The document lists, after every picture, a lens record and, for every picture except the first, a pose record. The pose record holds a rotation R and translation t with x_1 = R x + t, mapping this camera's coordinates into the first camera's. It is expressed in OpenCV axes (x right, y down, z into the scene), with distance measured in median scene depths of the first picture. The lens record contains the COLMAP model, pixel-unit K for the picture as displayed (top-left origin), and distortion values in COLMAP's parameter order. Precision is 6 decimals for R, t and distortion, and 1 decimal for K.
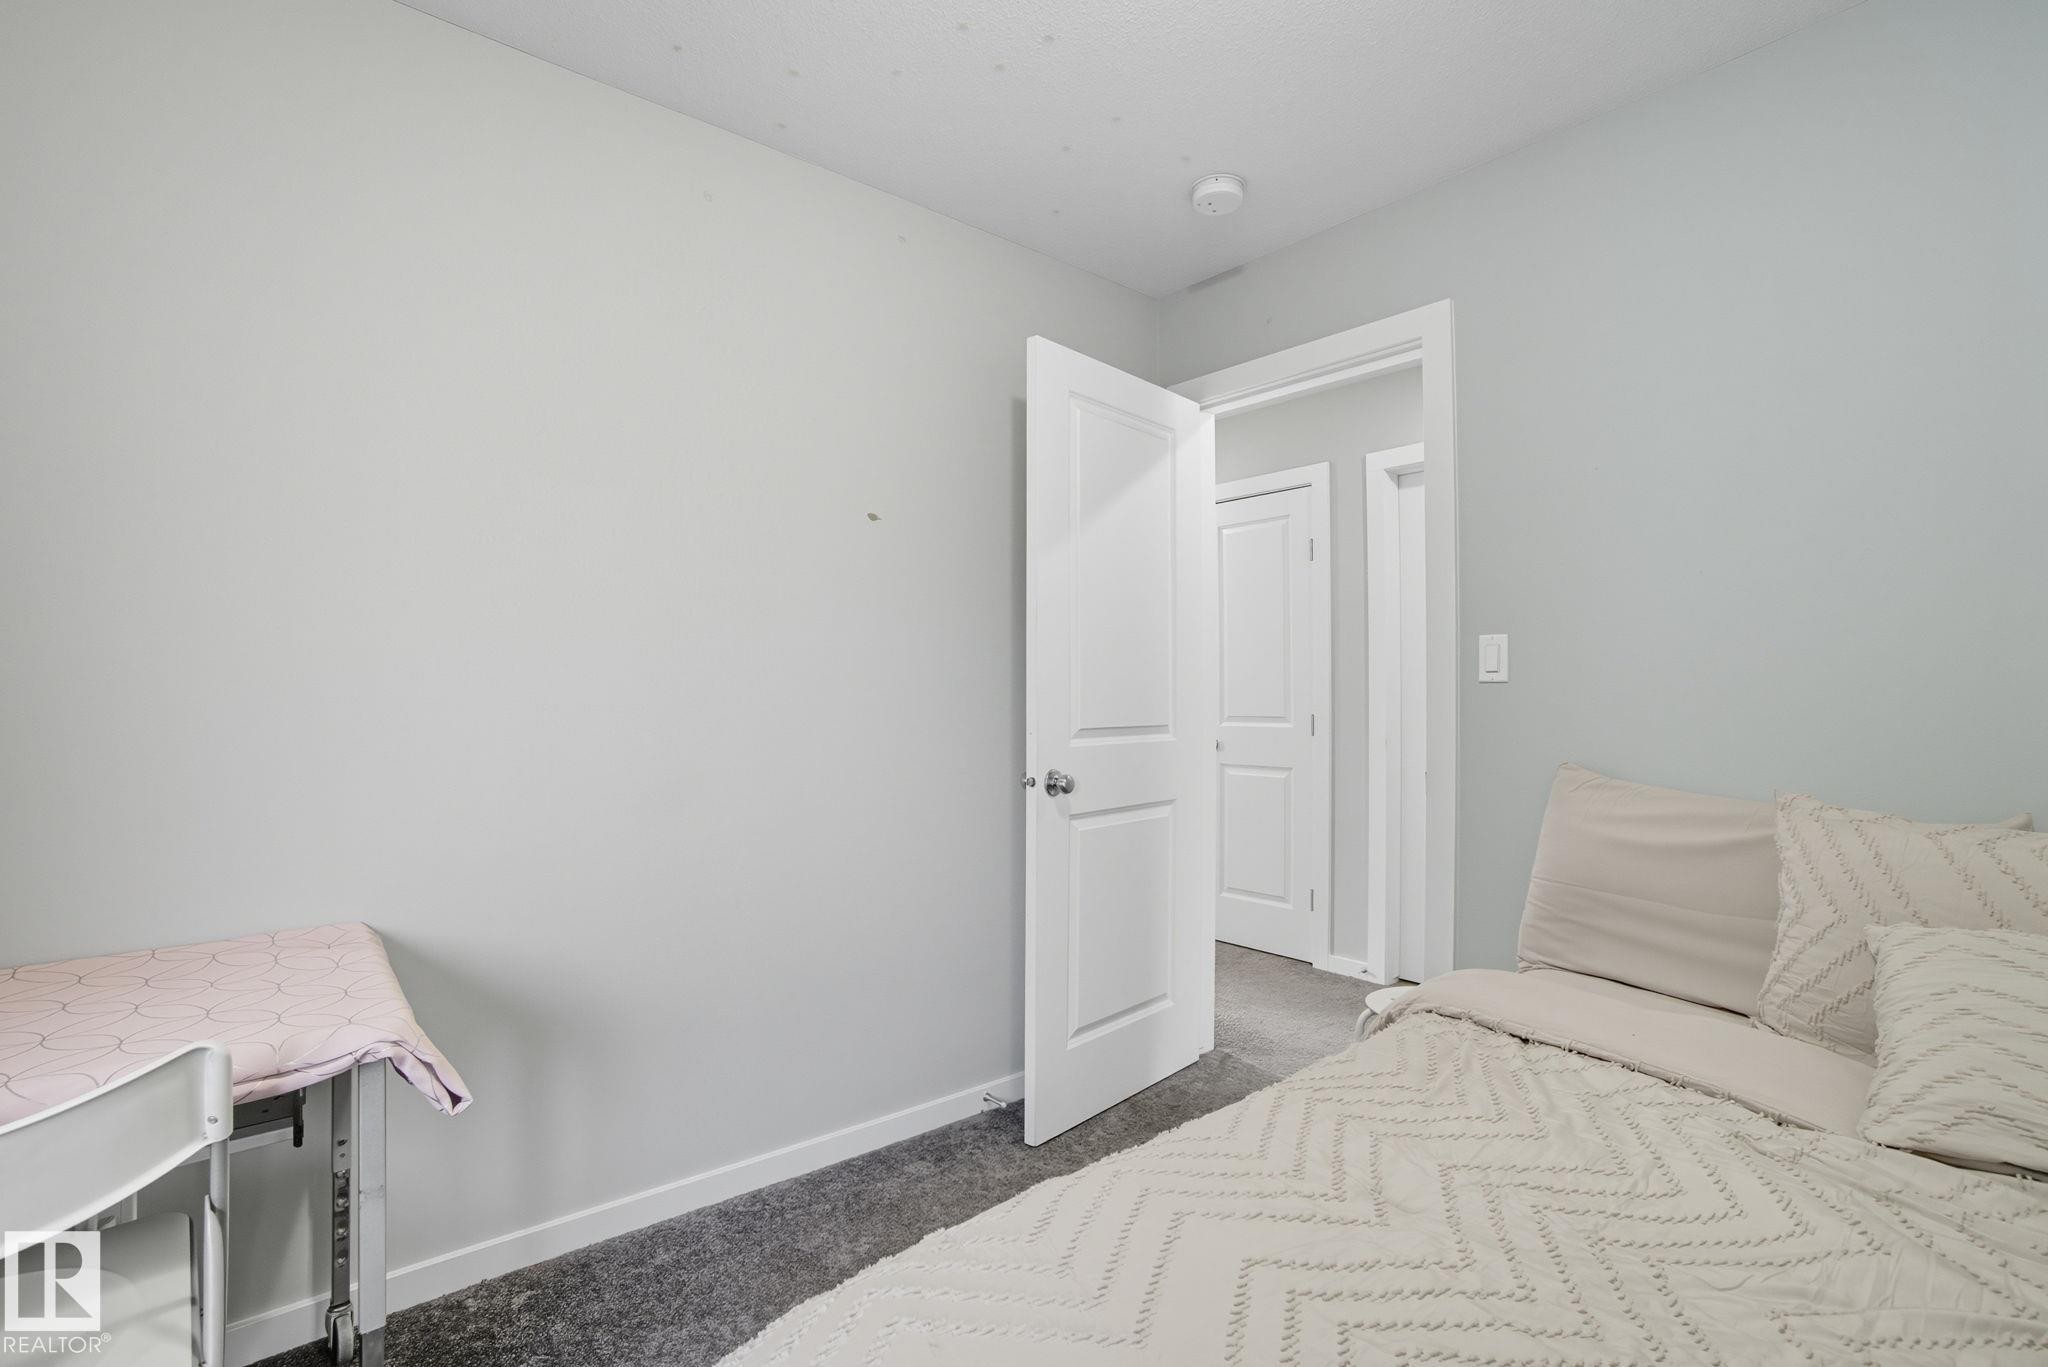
lens RADIAL K [[930.8, 0, 1026.2], [0, 930.8, 671.3], [0, 0, 1]] dist [-0.041660, 0.000726]
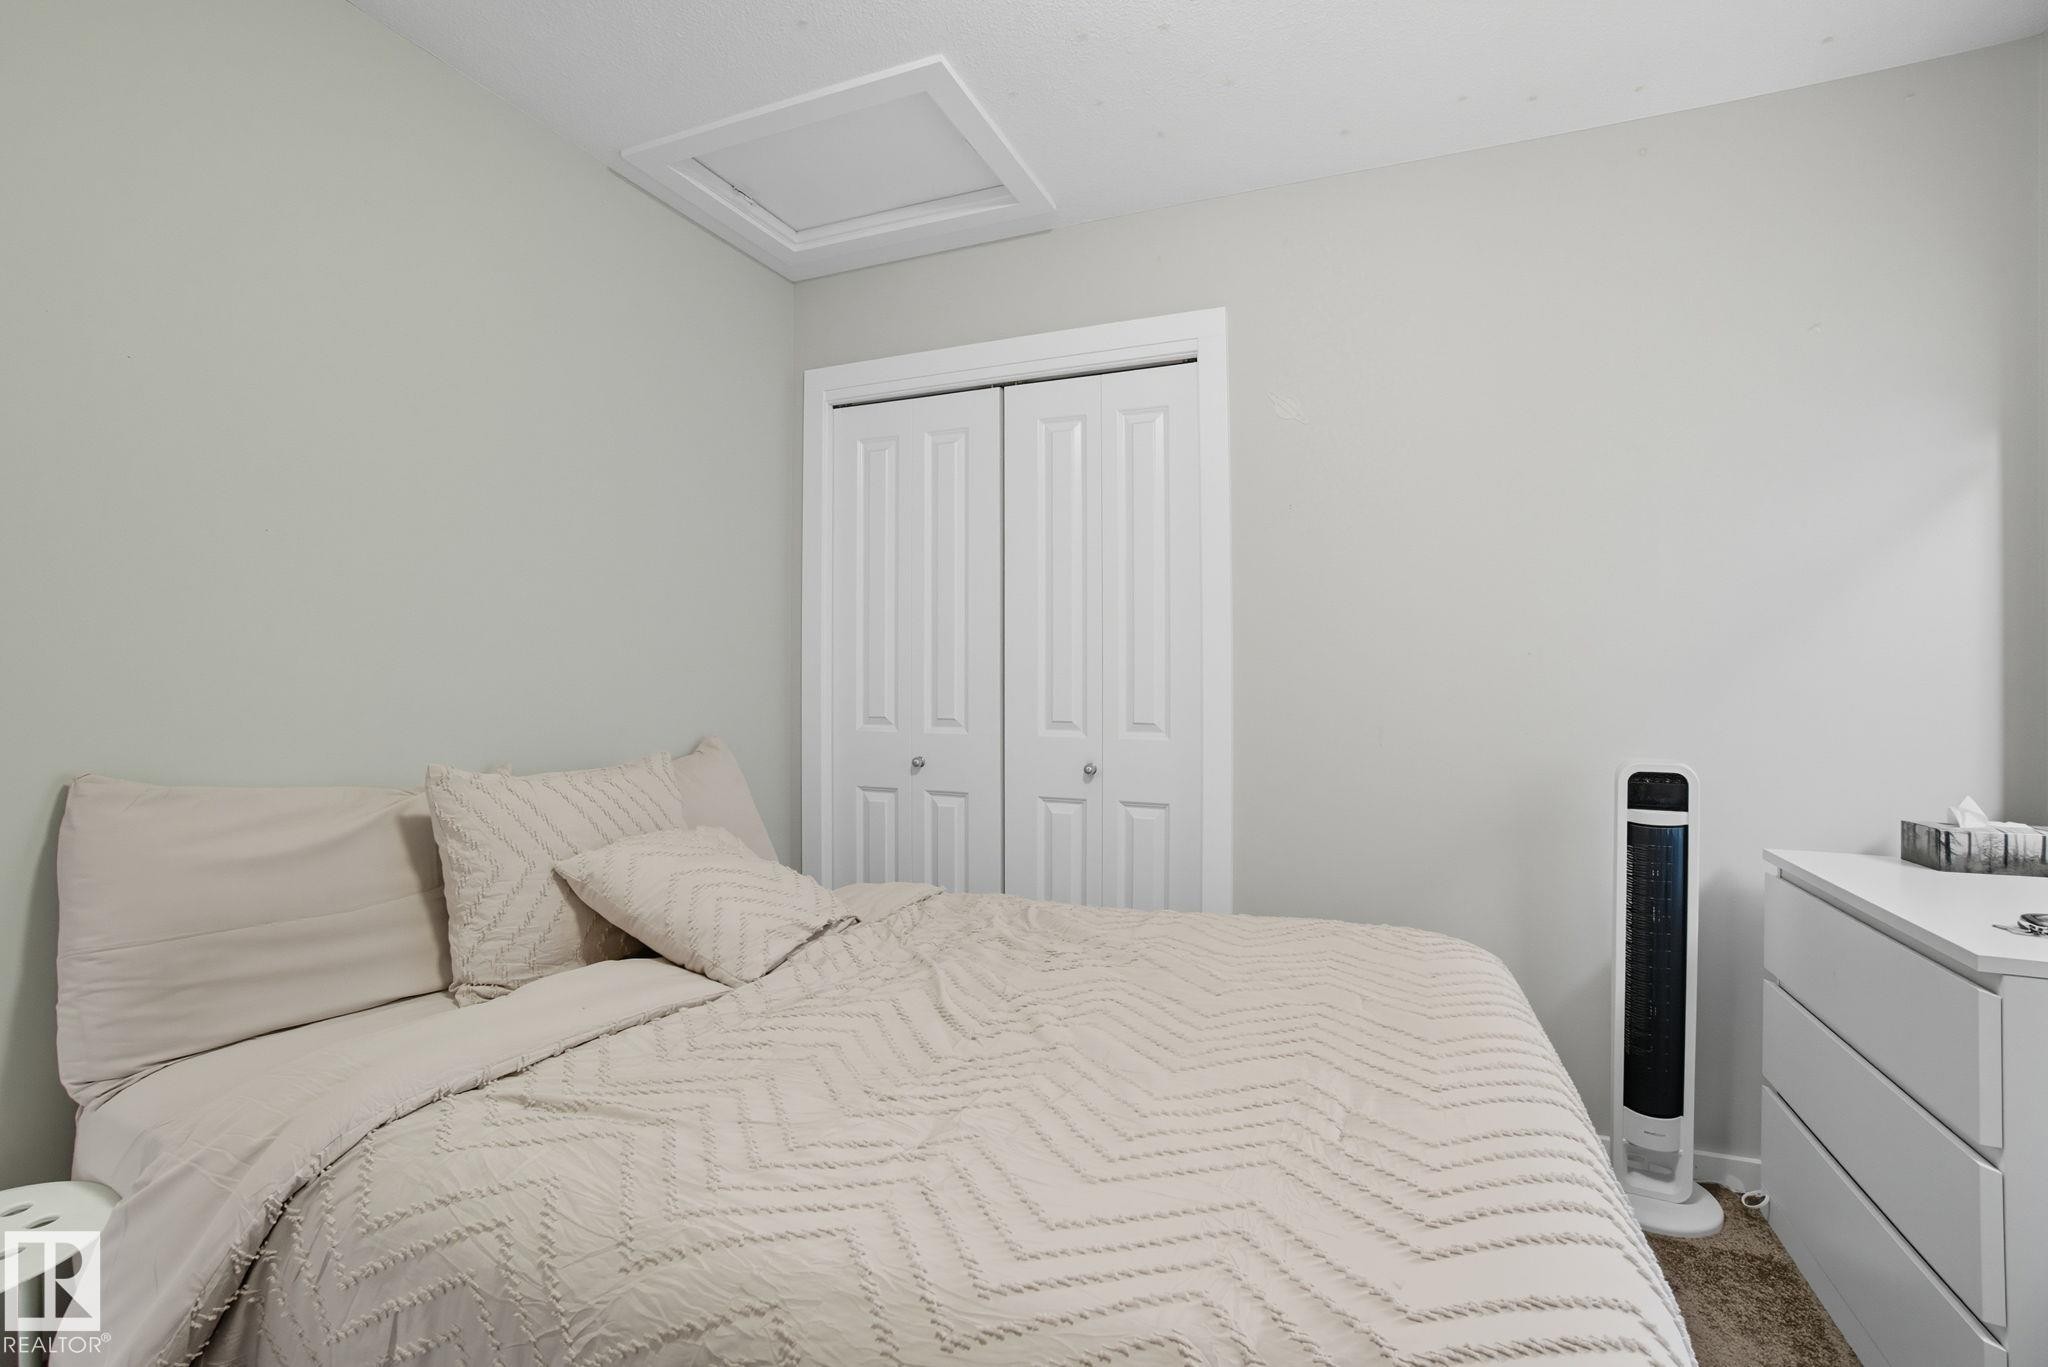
lens RADIAL K [[930.8, 0, 1026.2], [0, 930.8, 671.3], [0, 0, 1]] dist [-0.041660, 0.000726]
pose [[-0.457764, 0.001509, 0.889073, -0.407084], [-0.015399, 0.999835, -0.009625, 0.029386], [-0.888940, -0.018097, -0.457665, 0.931174]]
